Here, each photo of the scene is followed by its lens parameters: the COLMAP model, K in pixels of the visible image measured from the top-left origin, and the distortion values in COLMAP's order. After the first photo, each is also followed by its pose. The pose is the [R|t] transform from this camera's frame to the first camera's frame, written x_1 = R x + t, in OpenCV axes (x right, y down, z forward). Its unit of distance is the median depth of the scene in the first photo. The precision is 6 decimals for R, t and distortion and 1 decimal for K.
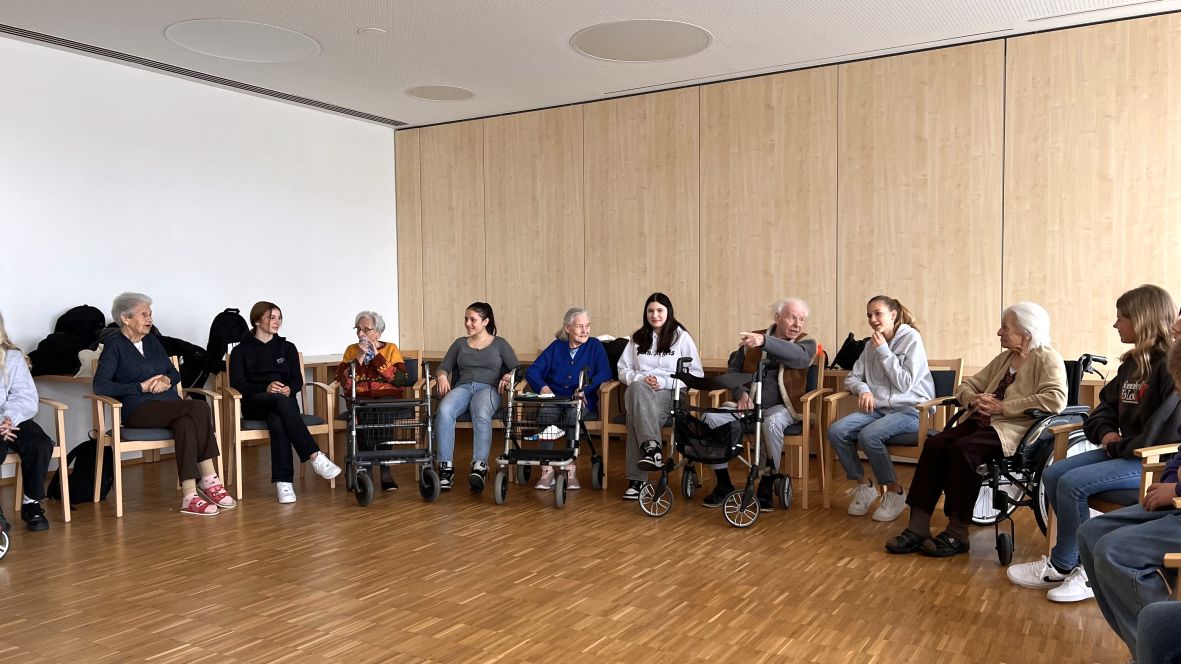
lens RADIAL K [[887.4, 0, 590.5], [0, 887.4, 332.0], [0, 0, 1]] dist [0.068859, -0.075055]
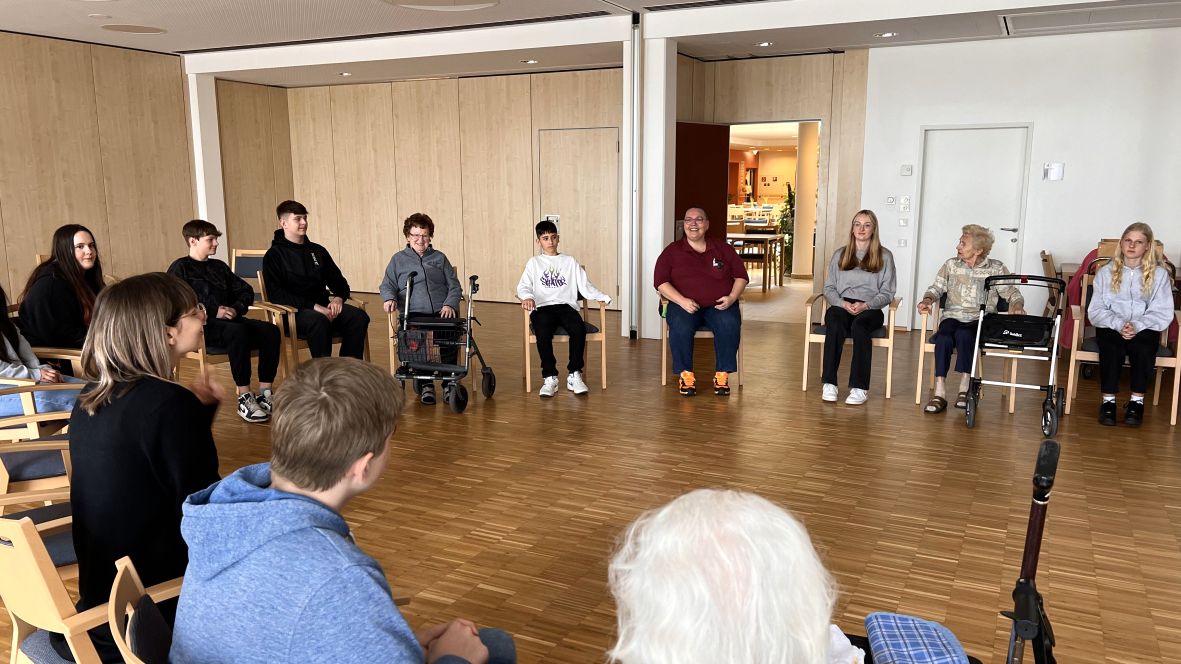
lens RADIAL K [[890.0, 0, 593.3], [0, 890.0, 336.0], [0, 0, 1]] dist [0.052746, -0.042937]
pose [[0.094763, 0.176673, -0.979697, 0.391025], [-0.029604, 0.984191, 0.174620, -0.068966], [0.995060, 0.012455, 0.098495, 0.178320]]
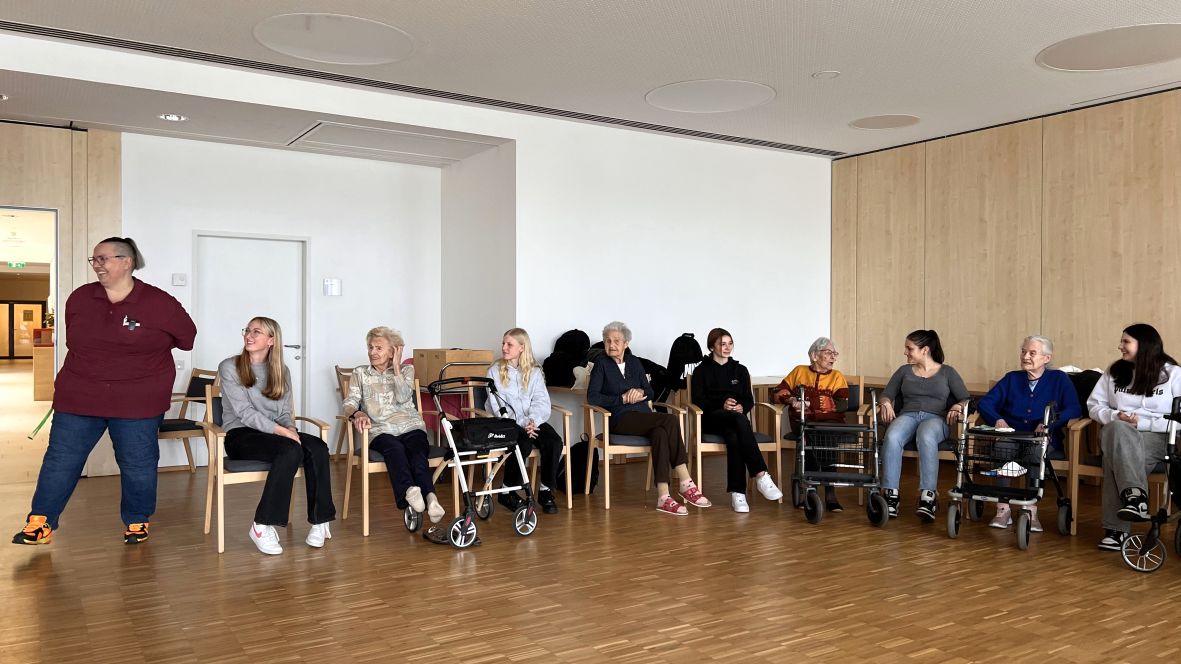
lens RADIAL K [[887.4, 0, 590.5], [0, 887.4, 332.0], [0, 0, 1]] dist [0.068859, -0.075055]
pose [[0.900910, 0.013427, -0.433798, -0.035001], [-0.023130, 0.999586, -0.017098, -0.007117], [0.433389, 0.025438, 0.900848, -0.070117]]
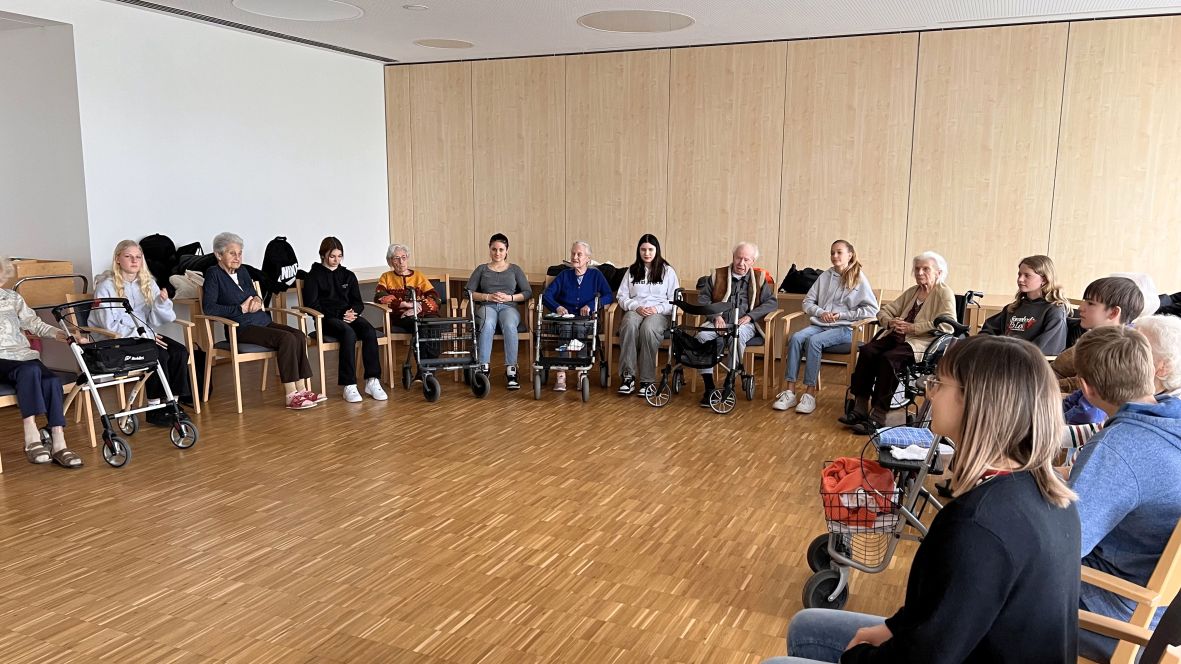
lens RADIAL K [[887.4, 0, 590.5], [0, 887.4, 332.0], [0, 0, 1]] dist [0.068859, -0.075055]
pose [[0.991511, -0.003809, 0.129966, -0.188749], [-0.012041, 0.992585, 0.120954, -0.060914], [-0.129463, -0.121493, 0.984113, -0.270209]]
